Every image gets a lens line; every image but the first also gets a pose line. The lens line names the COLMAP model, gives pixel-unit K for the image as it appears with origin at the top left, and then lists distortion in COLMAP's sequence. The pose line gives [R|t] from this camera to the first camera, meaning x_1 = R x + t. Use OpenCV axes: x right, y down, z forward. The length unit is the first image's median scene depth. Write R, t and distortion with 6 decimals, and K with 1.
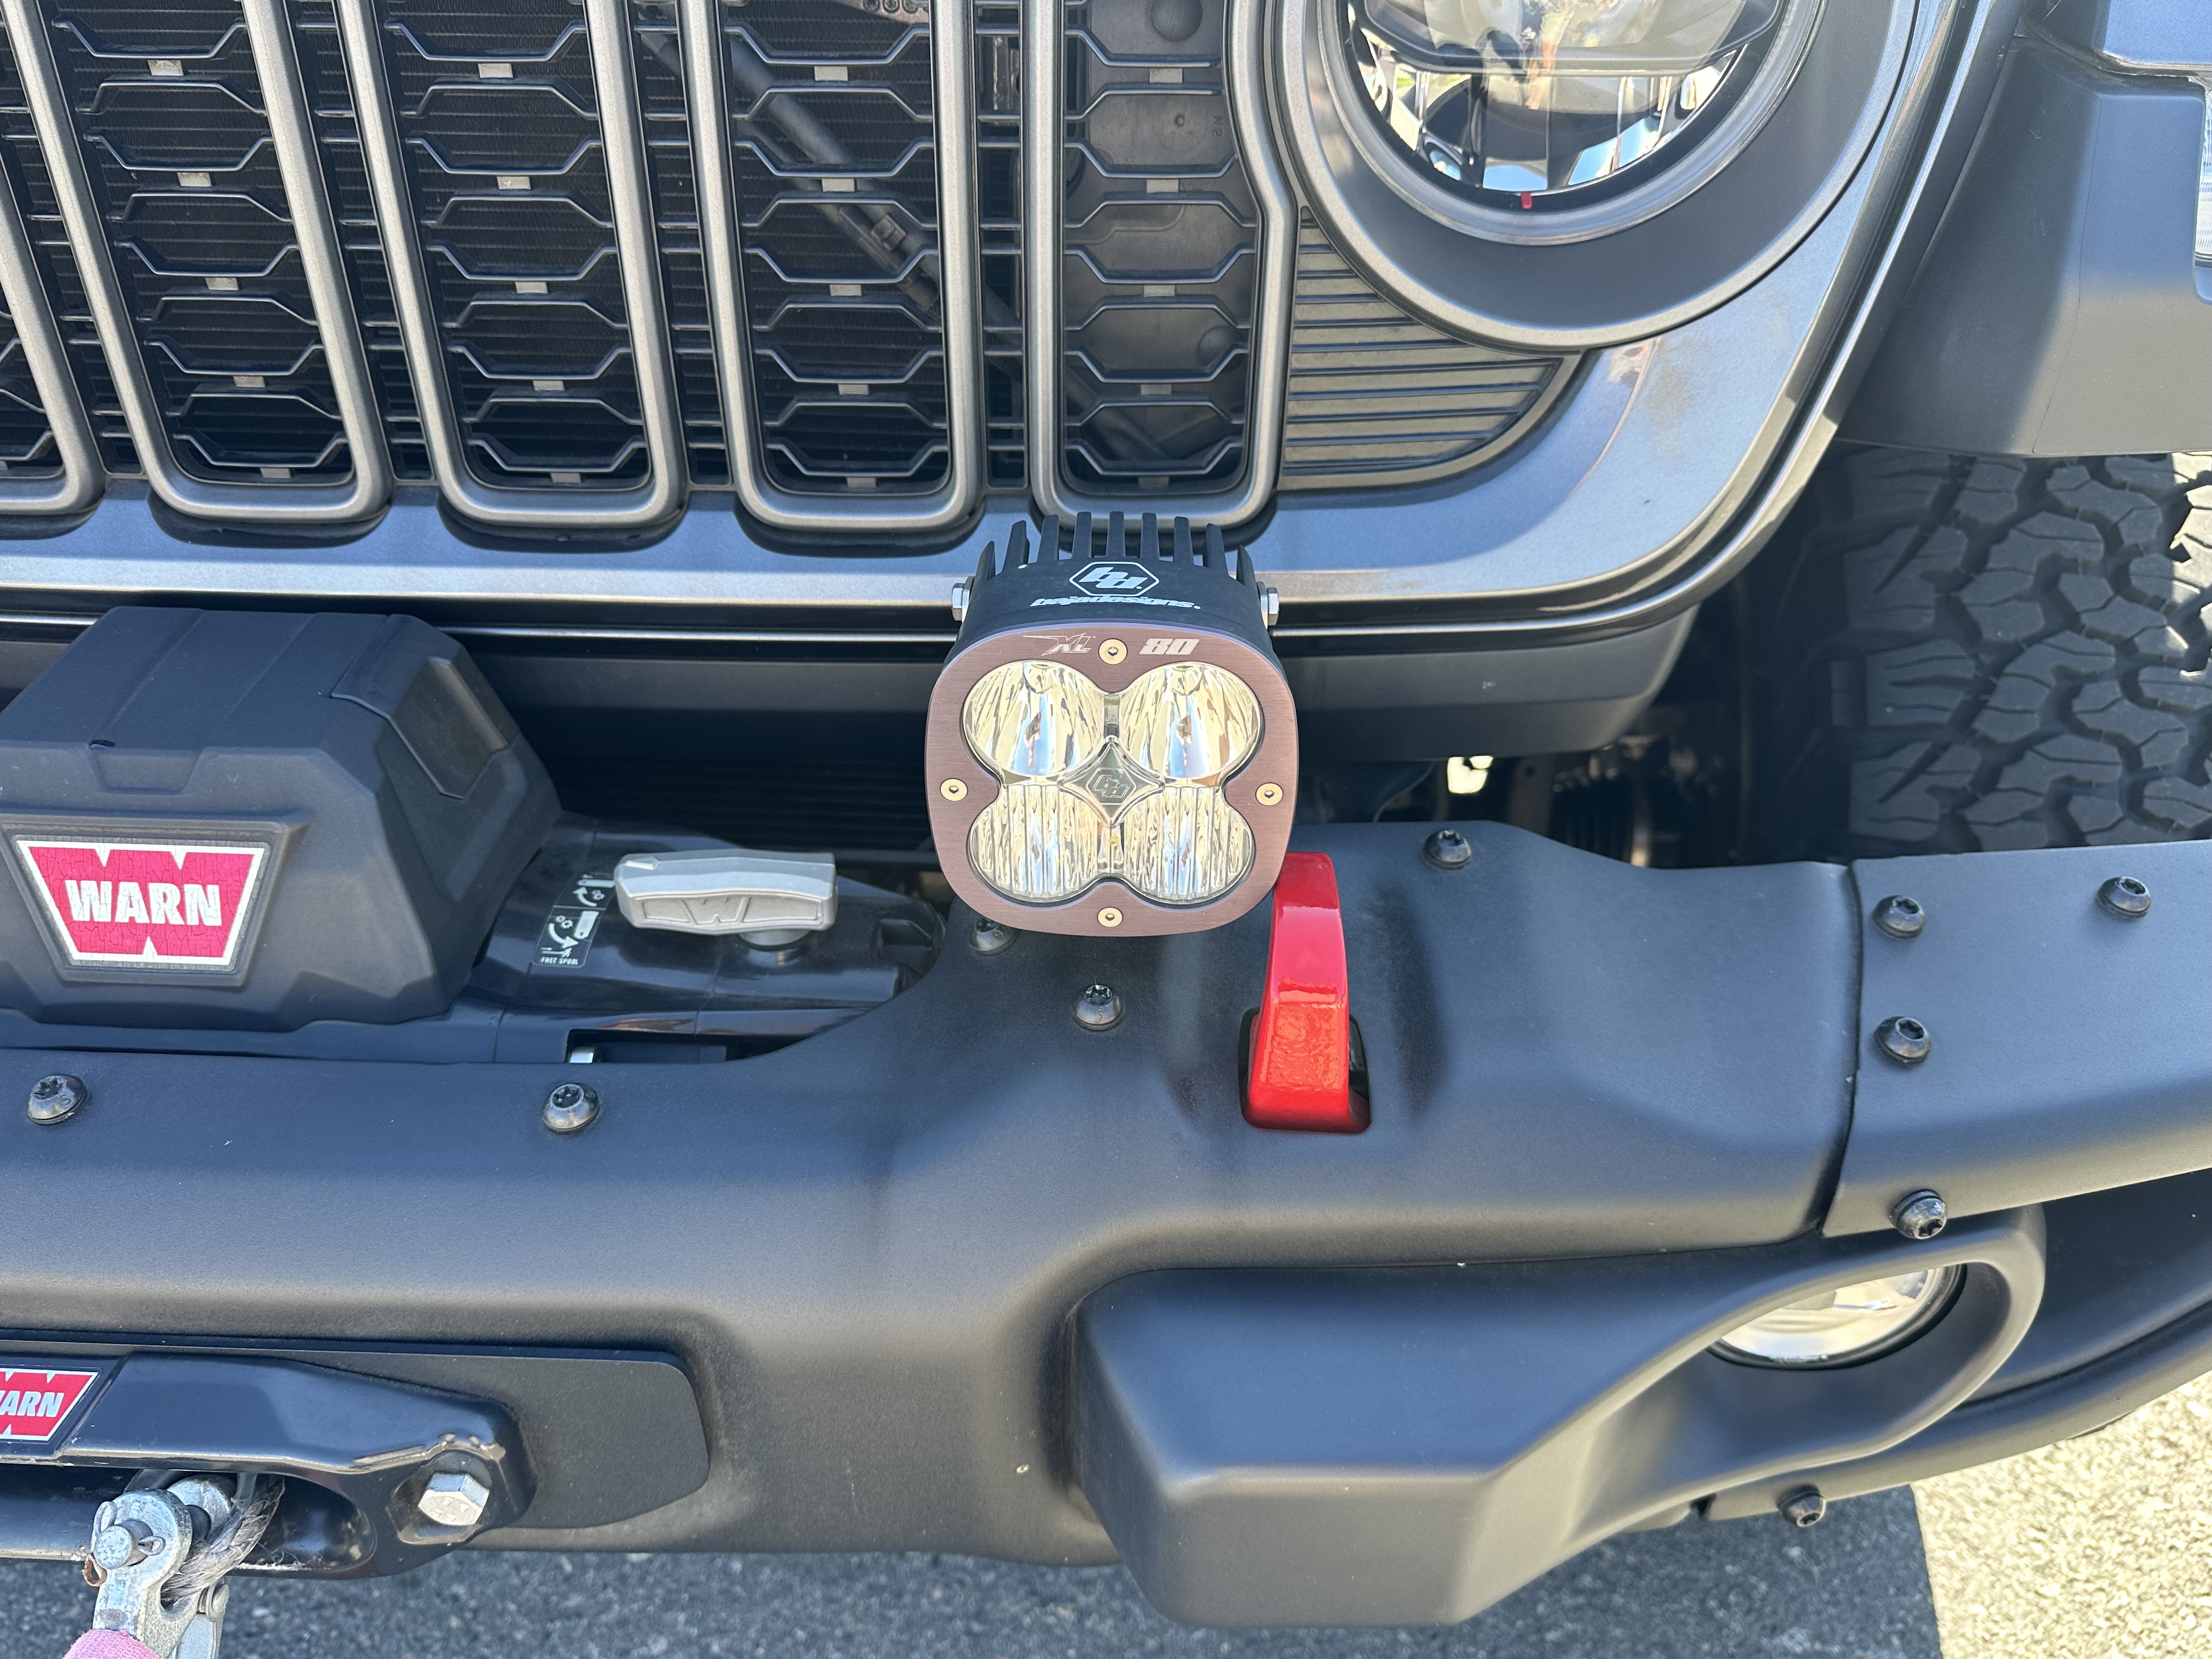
lens RADIAL K [[1658.9, 0, 1106.0], [0, 1658.9, 829.5], [0, 0, 1]] dist [0.052085, -0.091584]
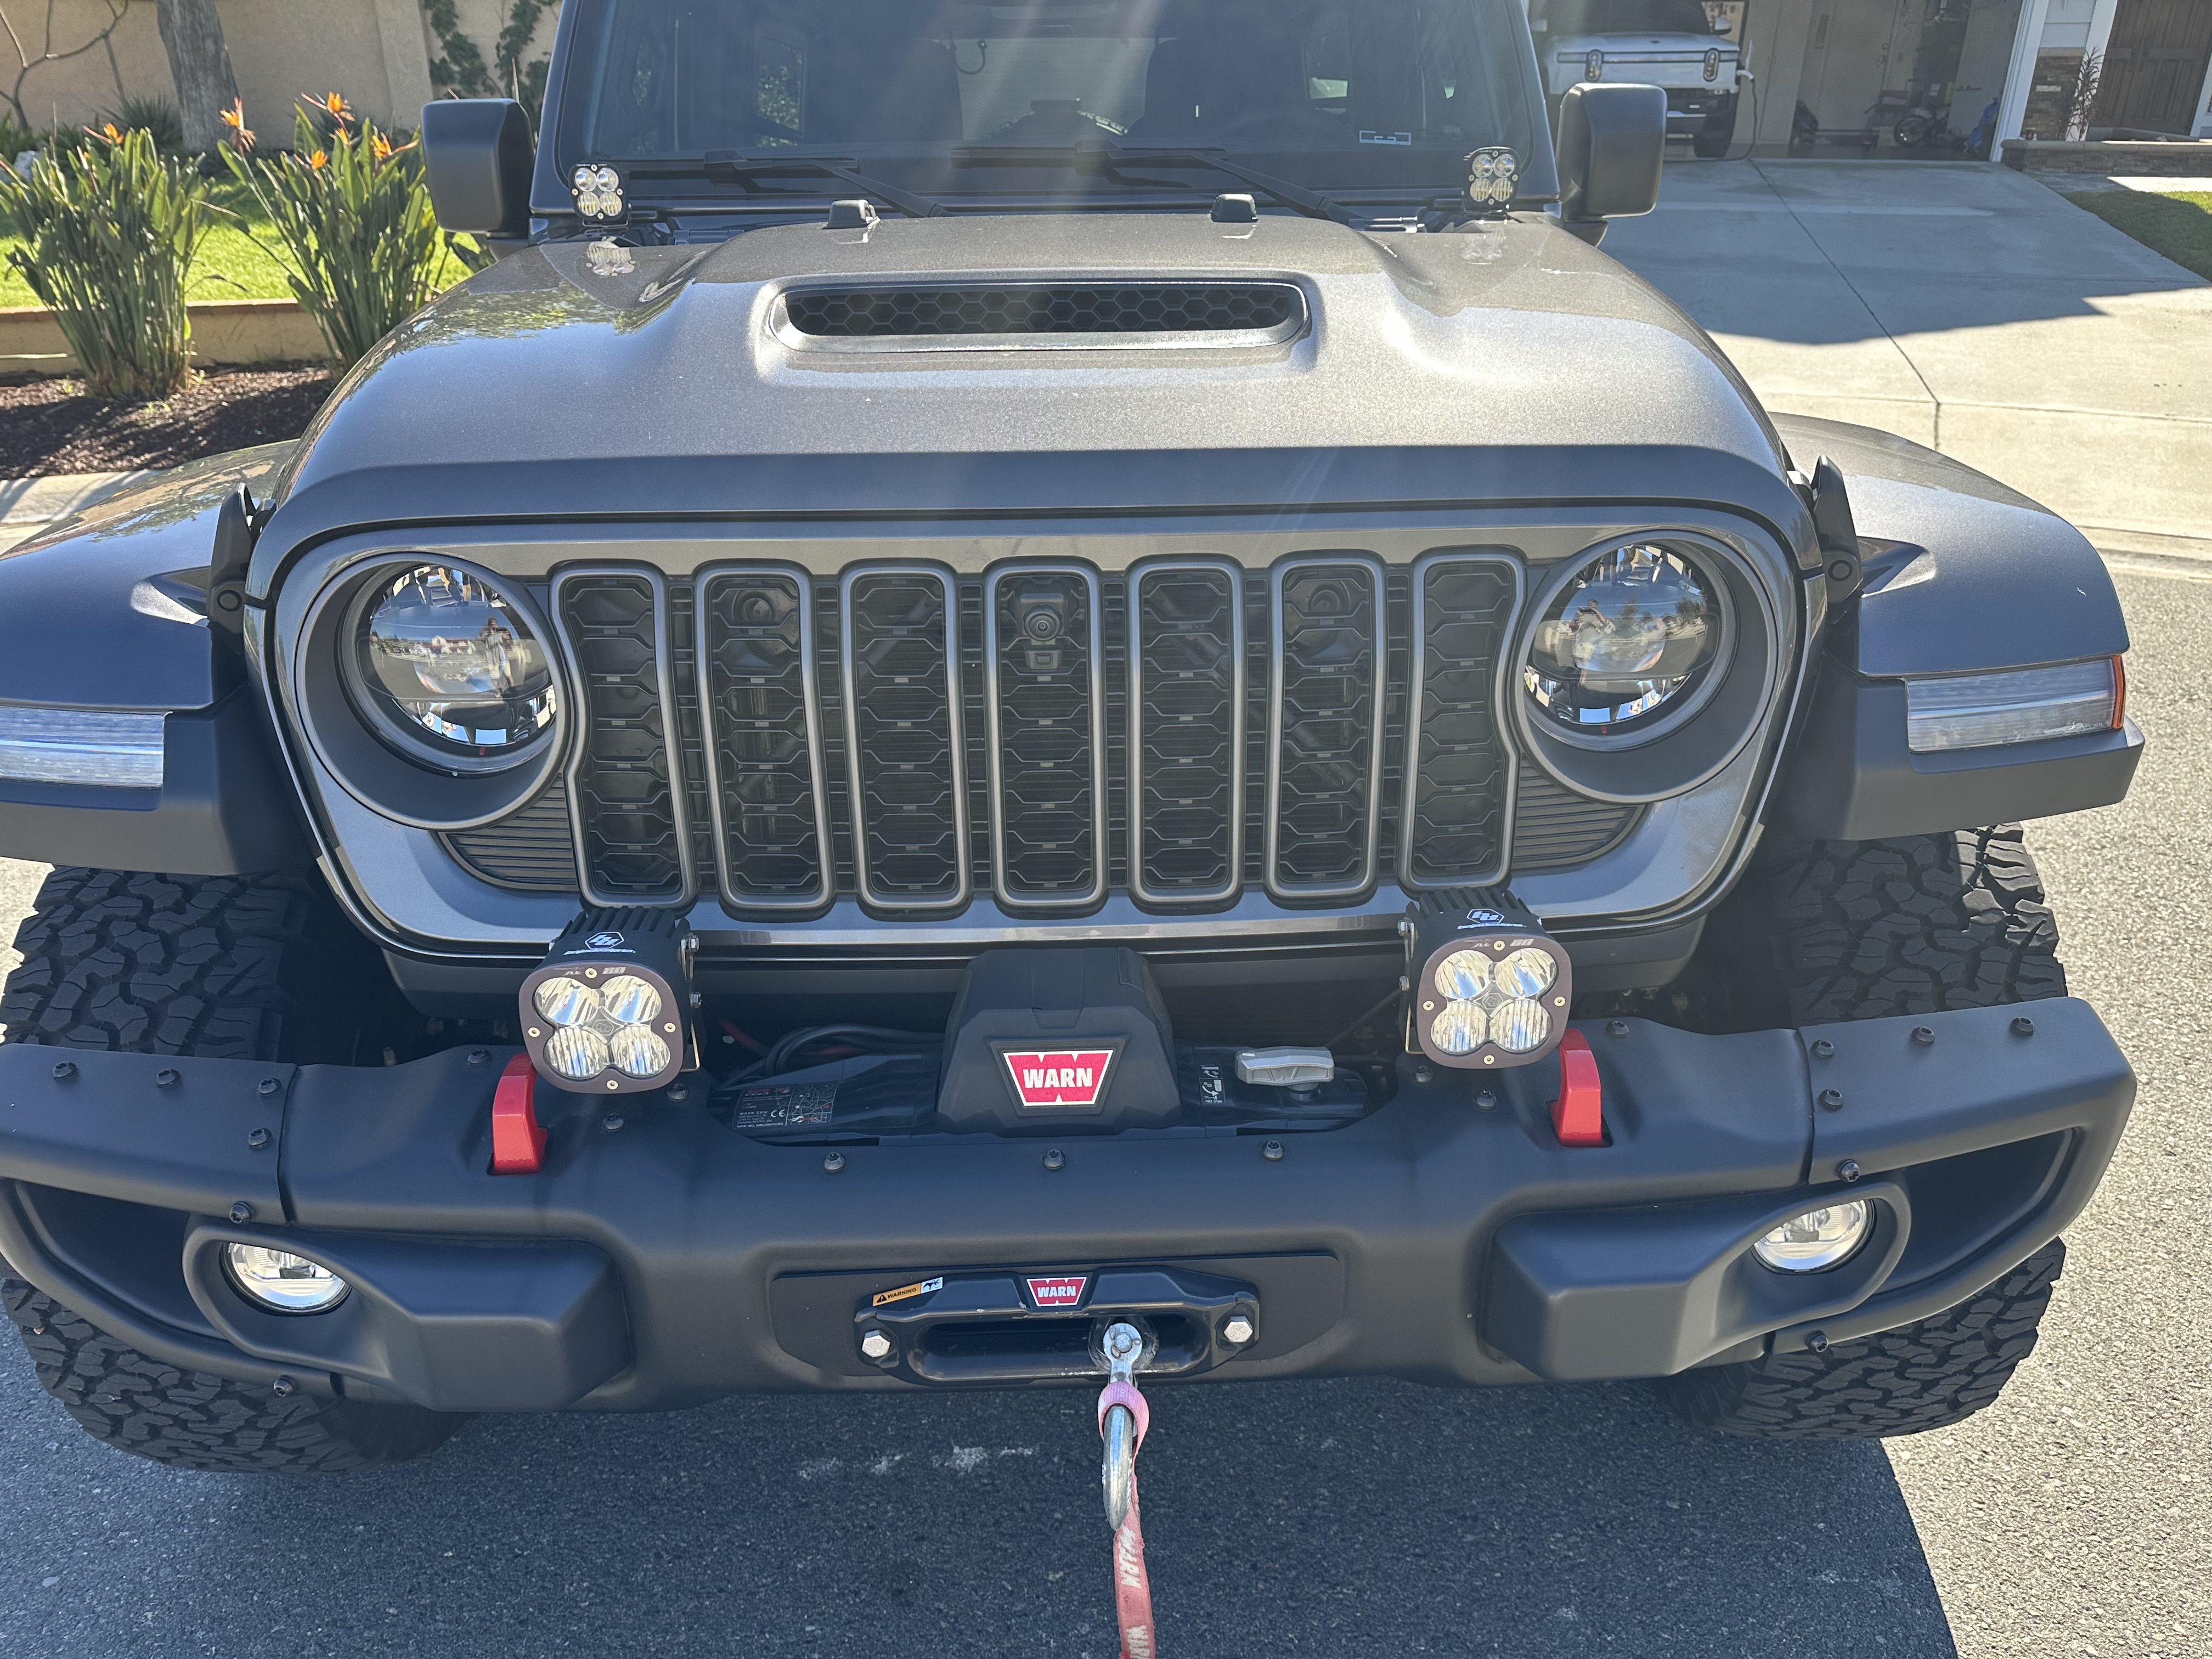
lens RADIAL K [[1693.4, 0, 1074.4], [0, 1693.4, 824.9], [0, 0, 1]] dist [0.126844, -0.181359]
pose [[0.997803, -0.049652, 0.043862, -0.584845], [0.056846, 0.981670, -0.181915, 0.117239], [-0.034026, 0.184009, 0.982335, -1.234497]]
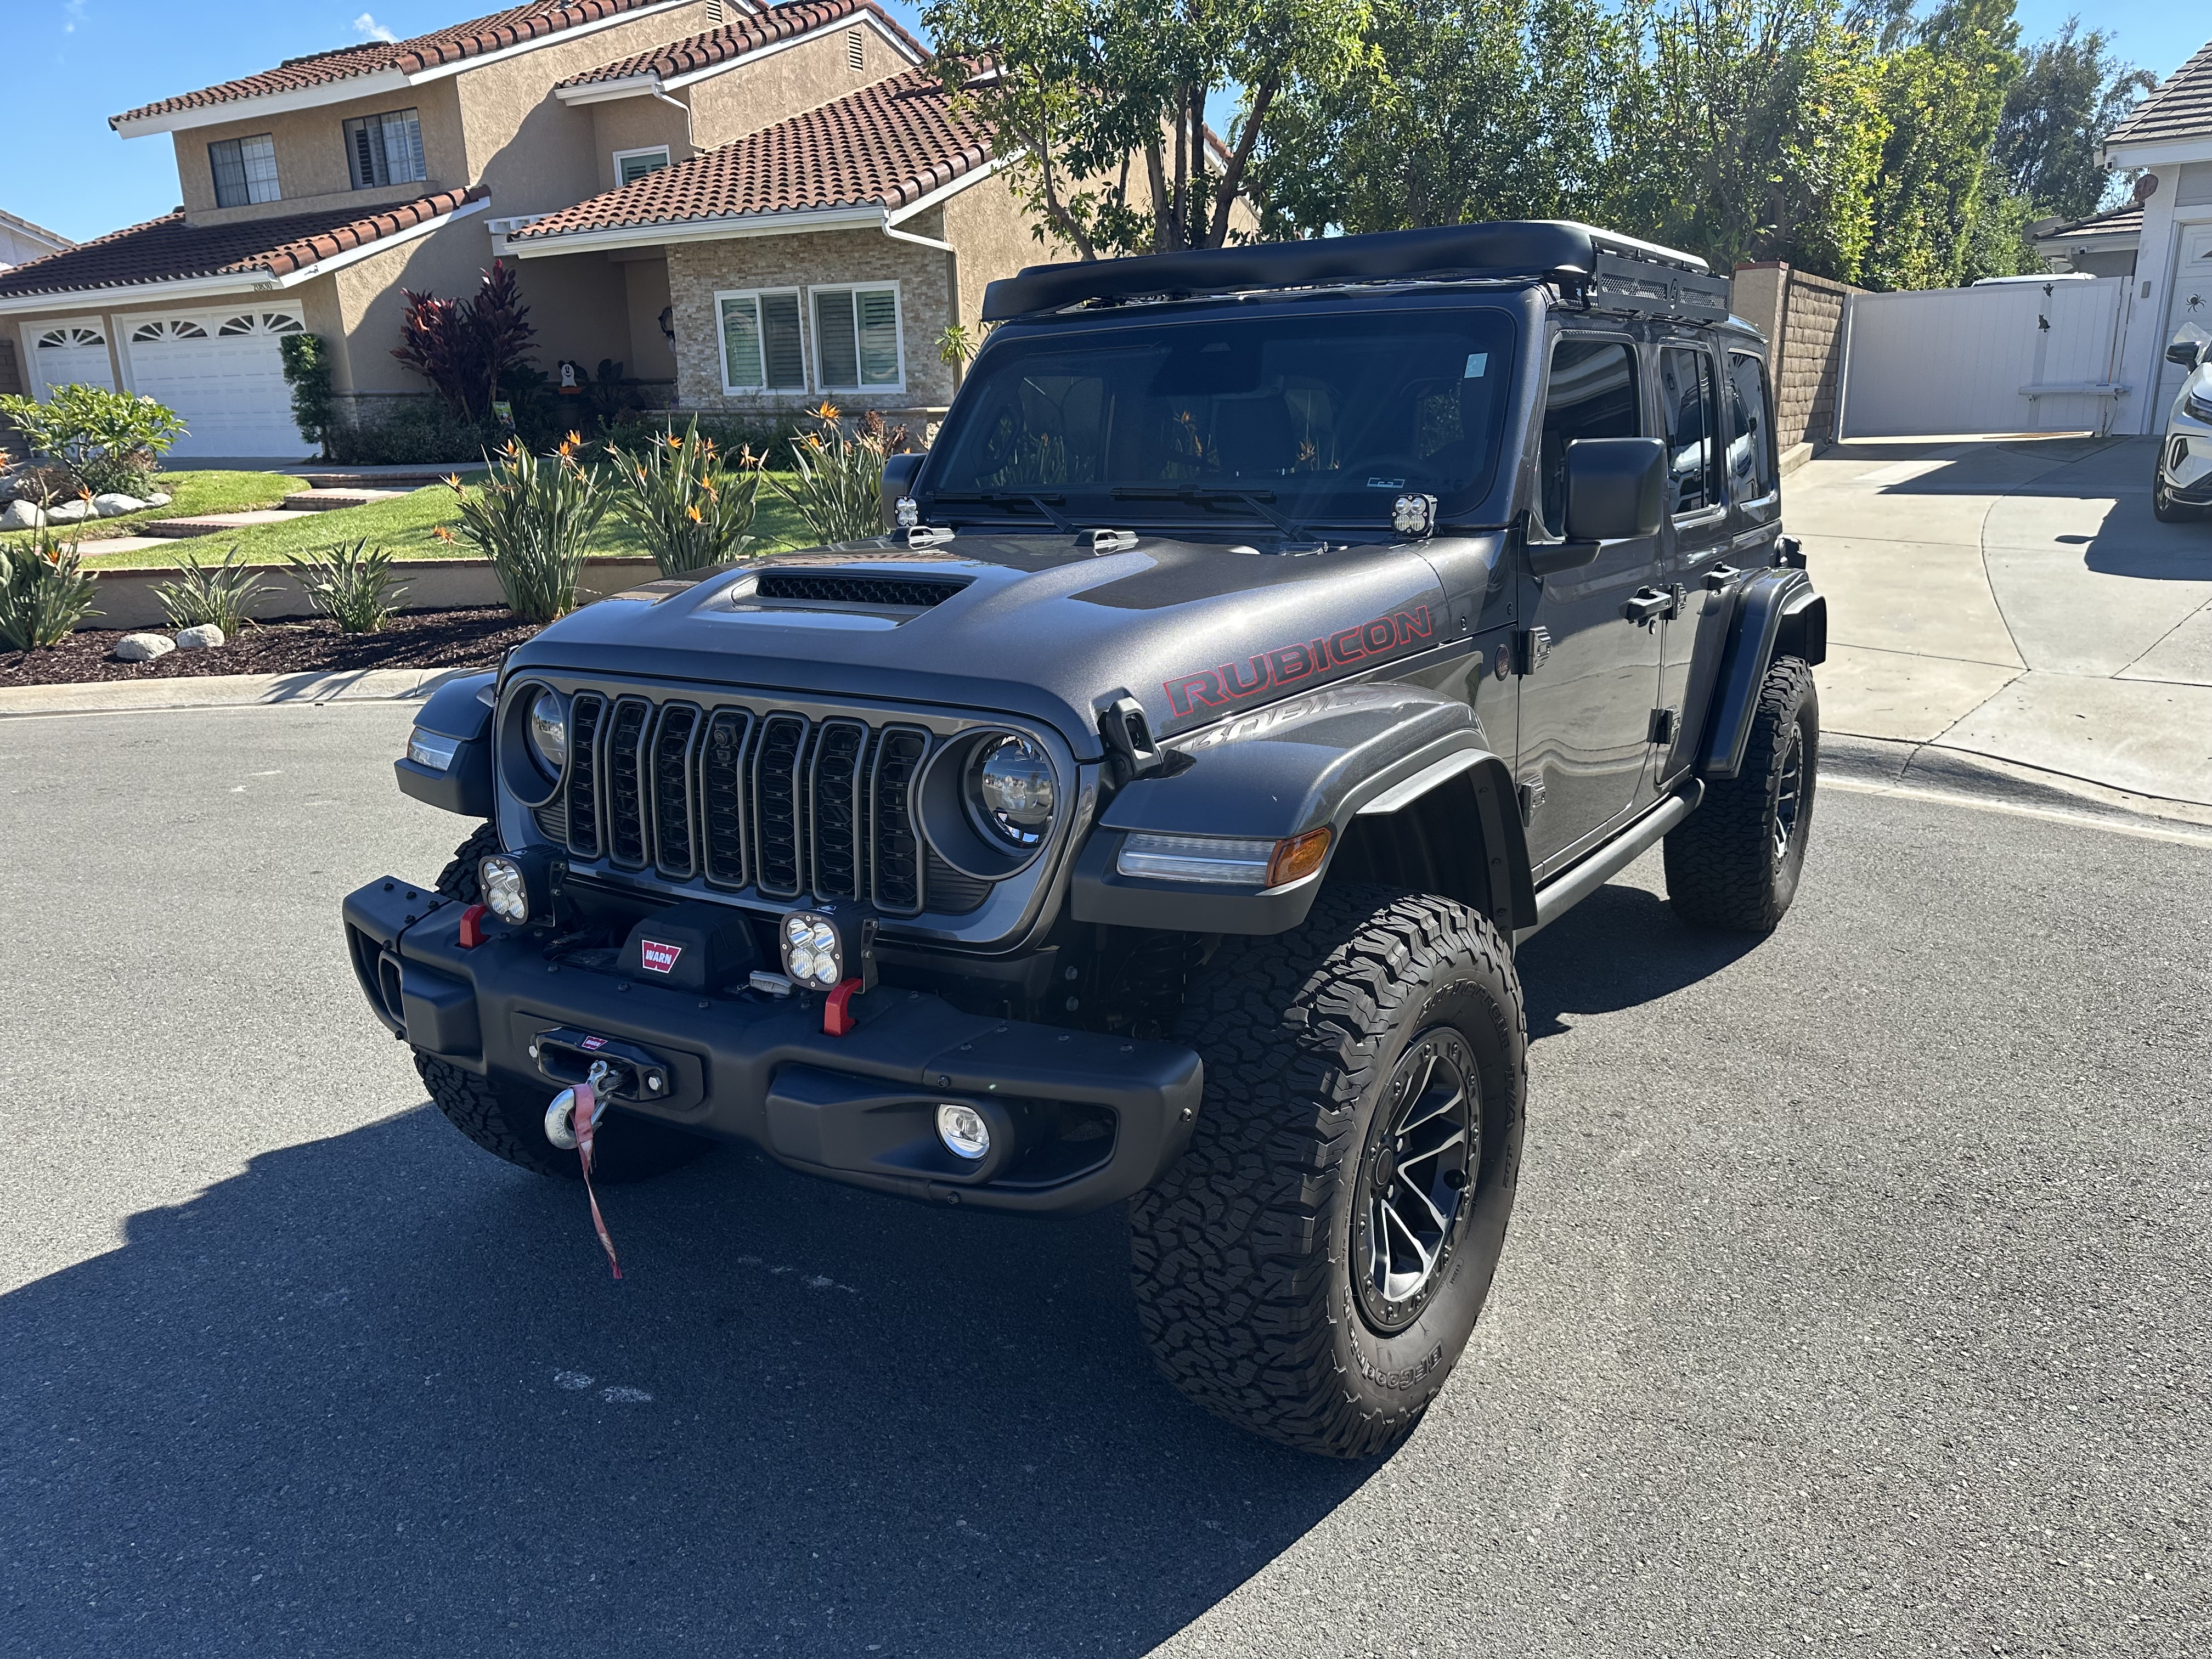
lens RADIAL K [[1693.4, 0, 1074.4], [0, 1693.4, 824.9], [0, 0, 1]] dist [0.126844, -0.181359]
pose [[0.846376, 0.093454, -0.524322, 2.549457], [-0.257931, 0.933253, -0.250020, 0.528836], [0.465960, 0.346850, 0.813988, -2.176871]]
